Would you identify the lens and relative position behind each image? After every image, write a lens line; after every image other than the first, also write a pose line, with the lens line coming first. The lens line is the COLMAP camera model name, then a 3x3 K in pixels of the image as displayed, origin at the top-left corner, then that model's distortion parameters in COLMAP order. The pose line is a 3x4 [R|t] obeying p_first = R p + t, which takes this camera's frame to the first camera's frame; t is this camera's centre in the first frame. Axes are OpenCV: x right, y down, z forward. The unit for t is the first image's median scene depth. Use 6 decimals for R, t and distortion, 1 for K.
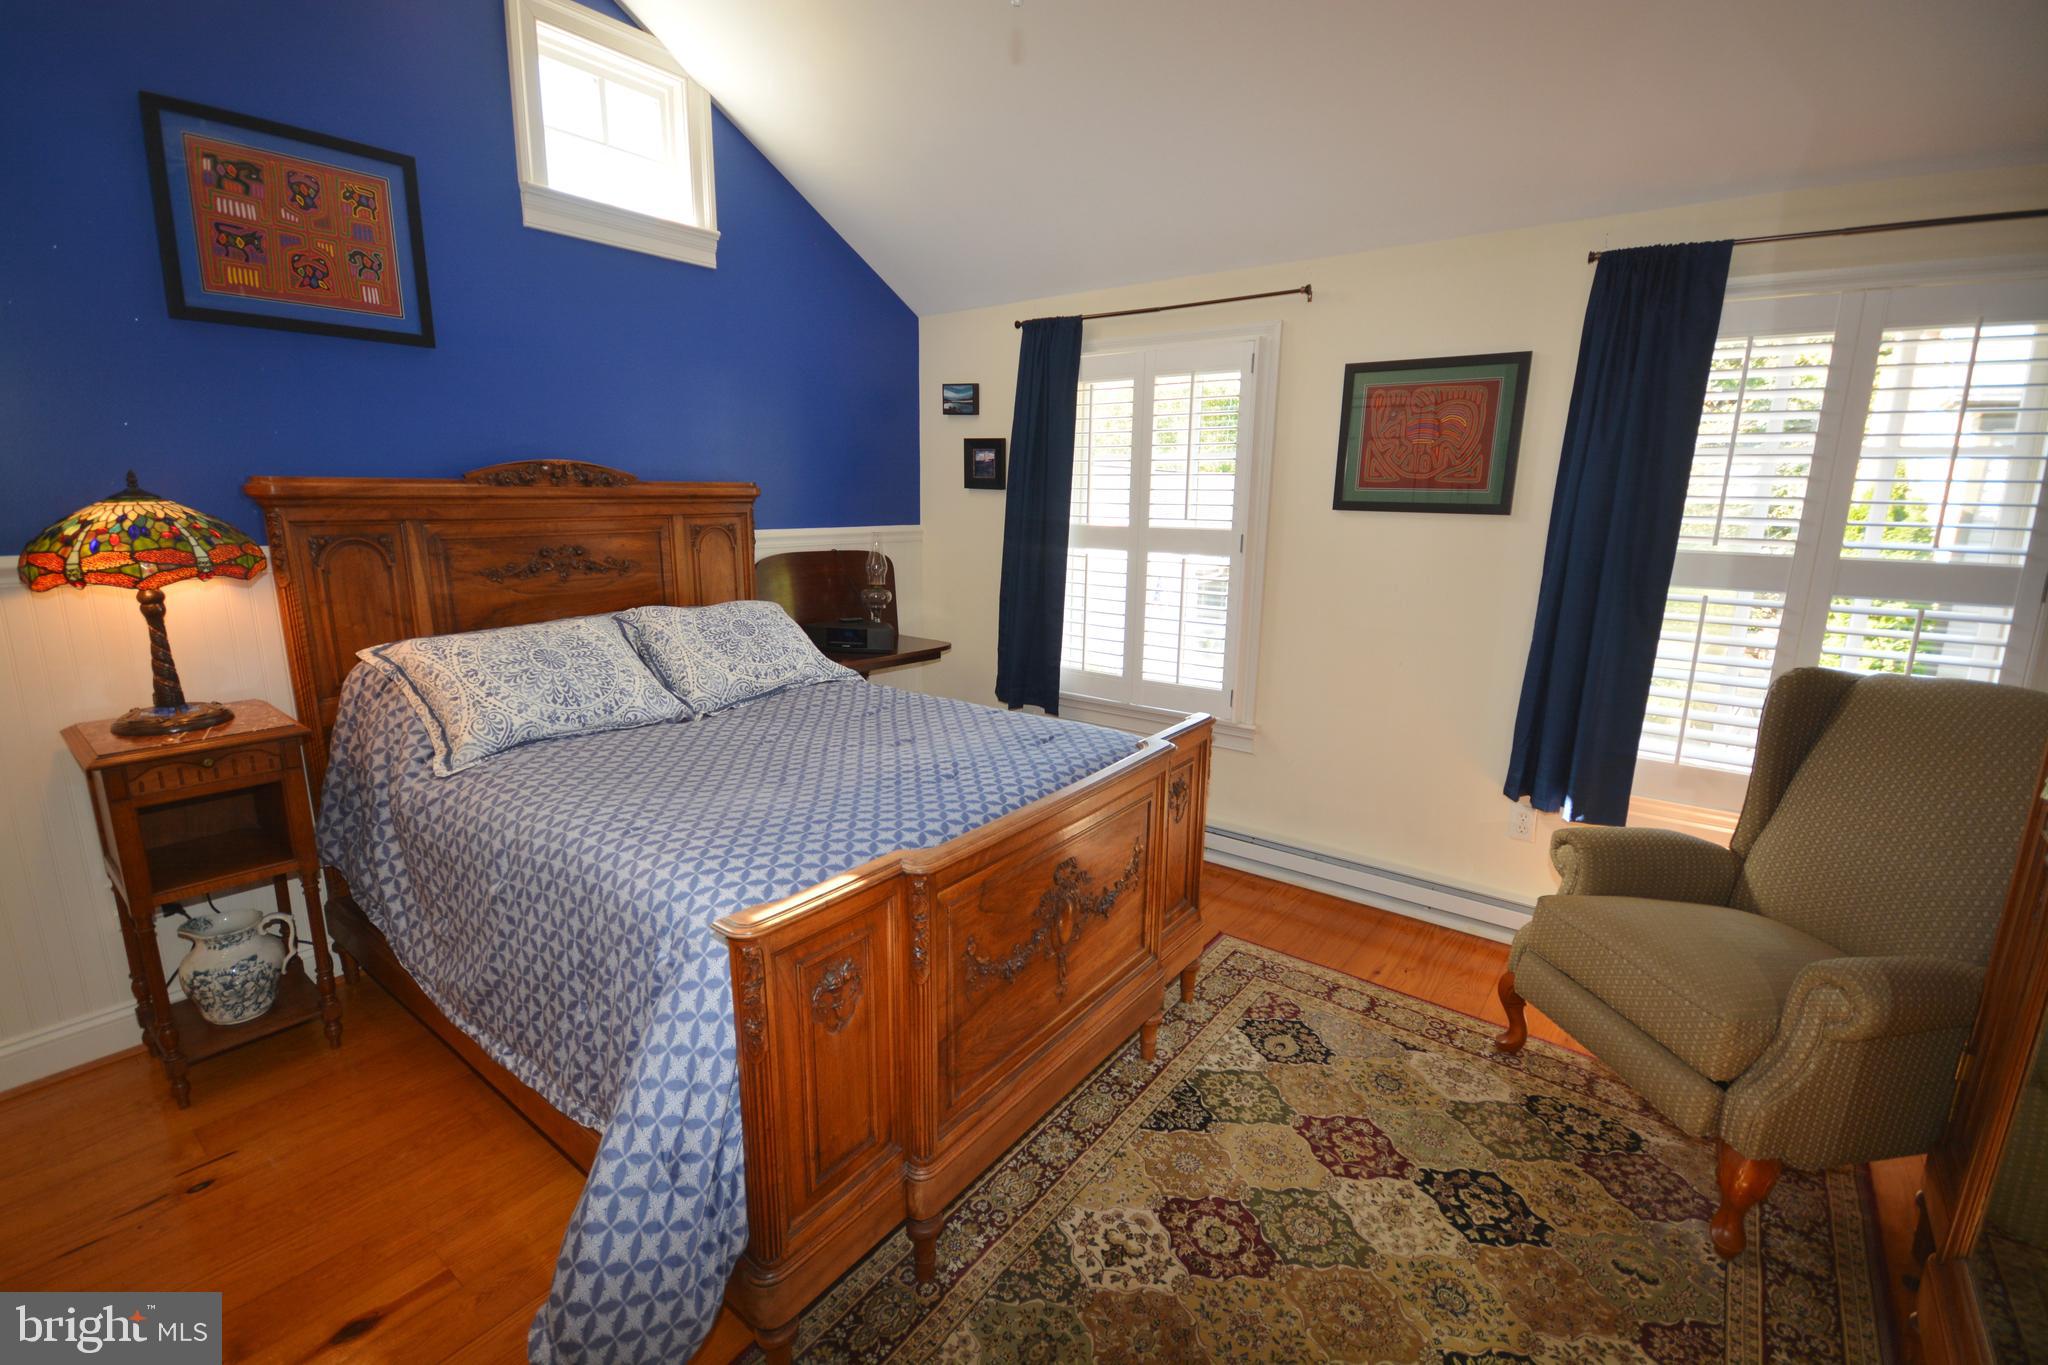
lens RADIAL K [[884.4, 0, 1016.6], [0, 884.4, 682.1], [0, 0, 1]] dist [-0.004234, -0.000951]
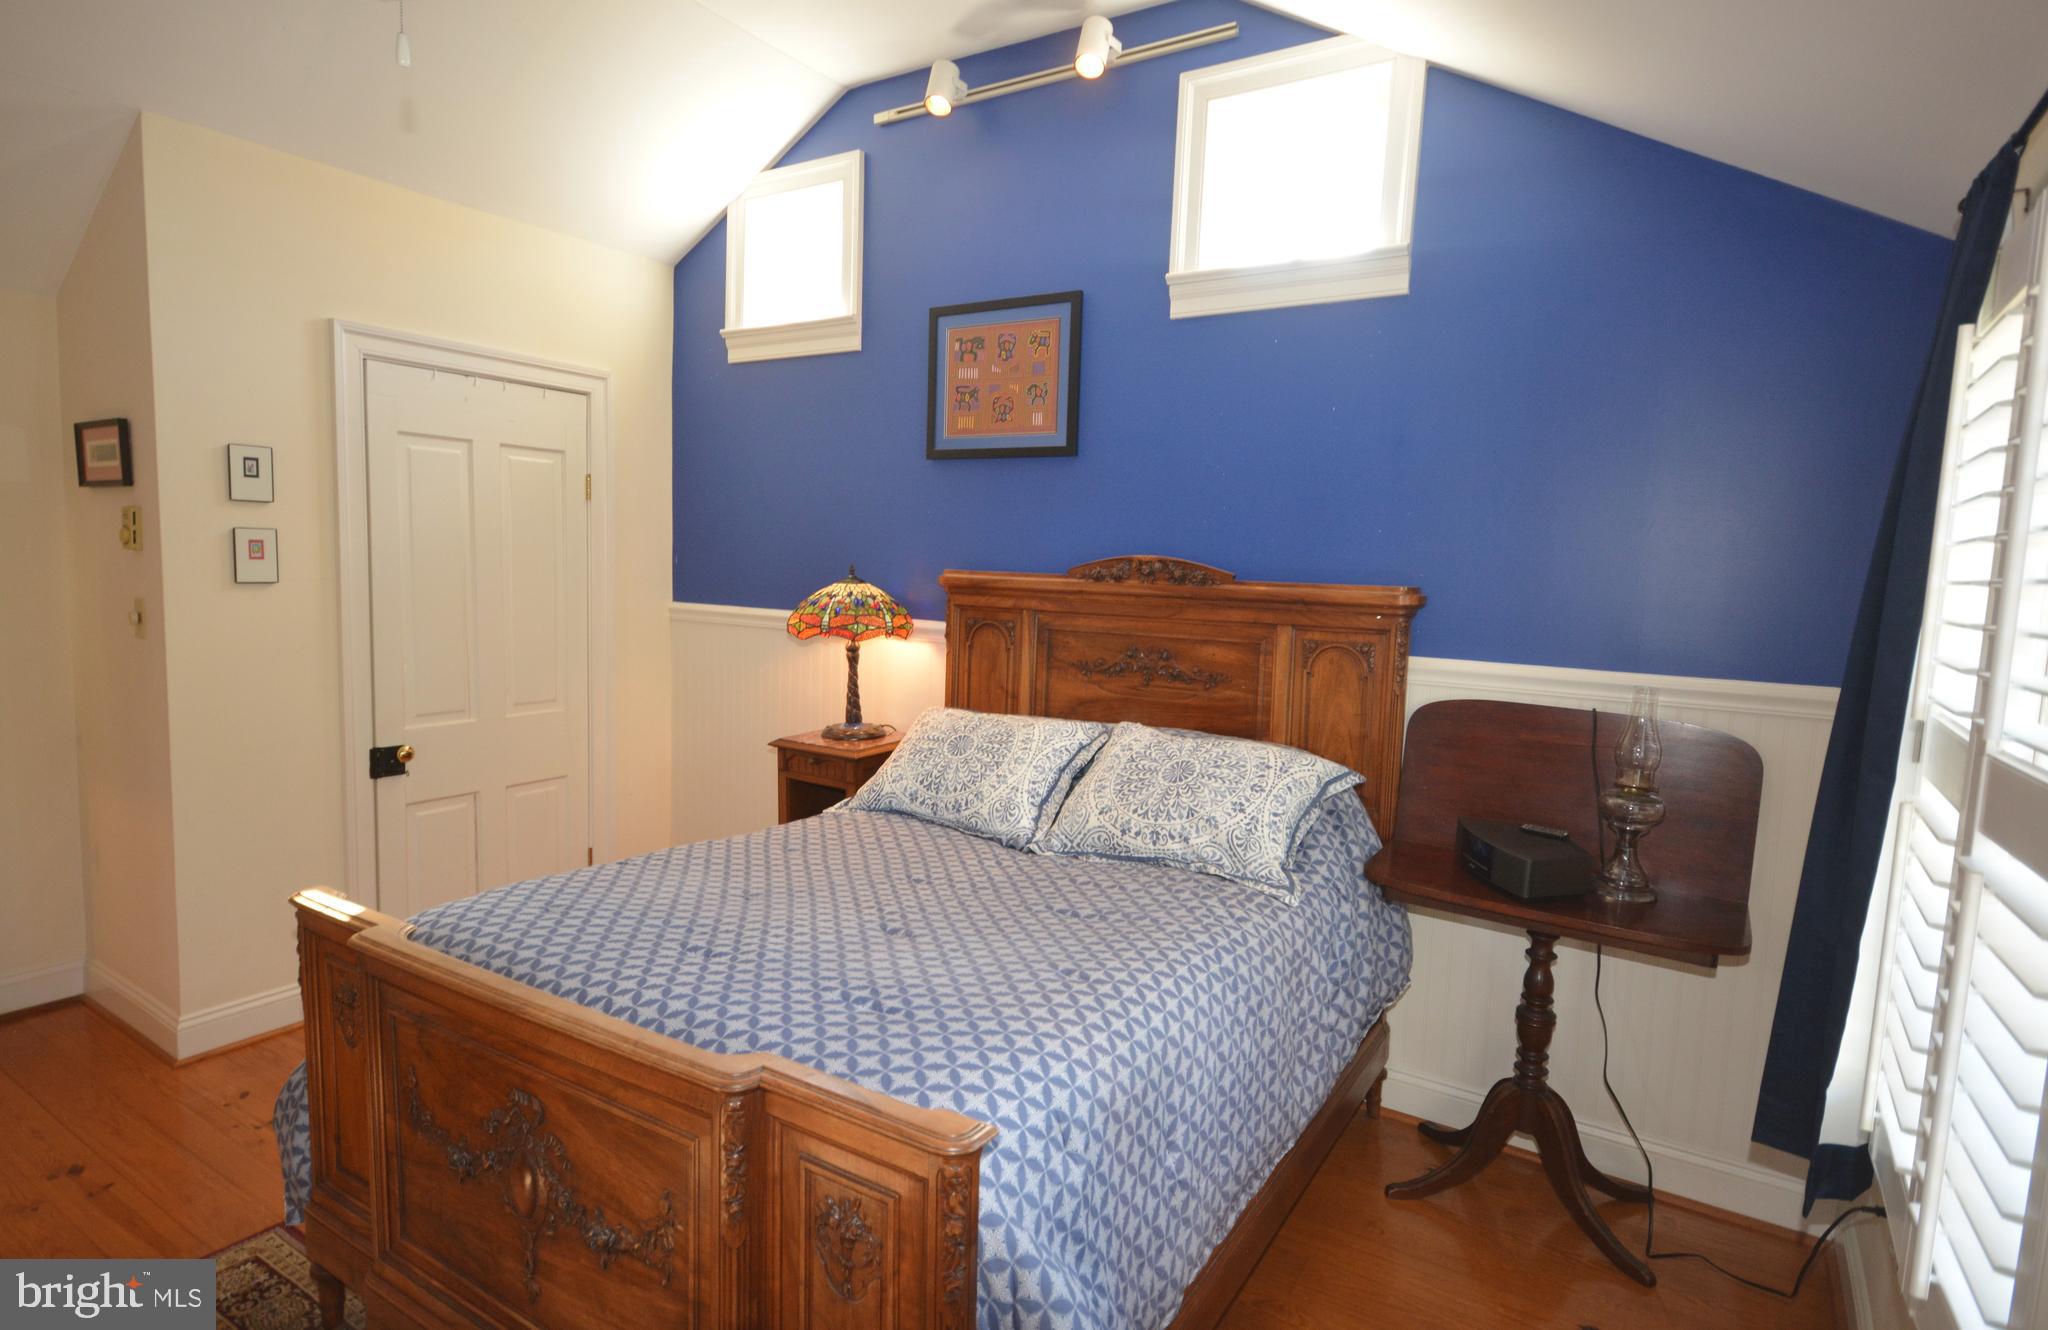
lens RADIAL K [[1046.2, 0, 1018.0], [0, 1046.2, 659.3], [0, 0, 1]] dist [0.004790, 0.000536]
pose [[0.106605, 0.079253, -0.991138, 0.509230], [-0.245624, 0.968023, 0.050986, -0.152937], [0.963485, 0.238012, 0.122662, 0.687432]]
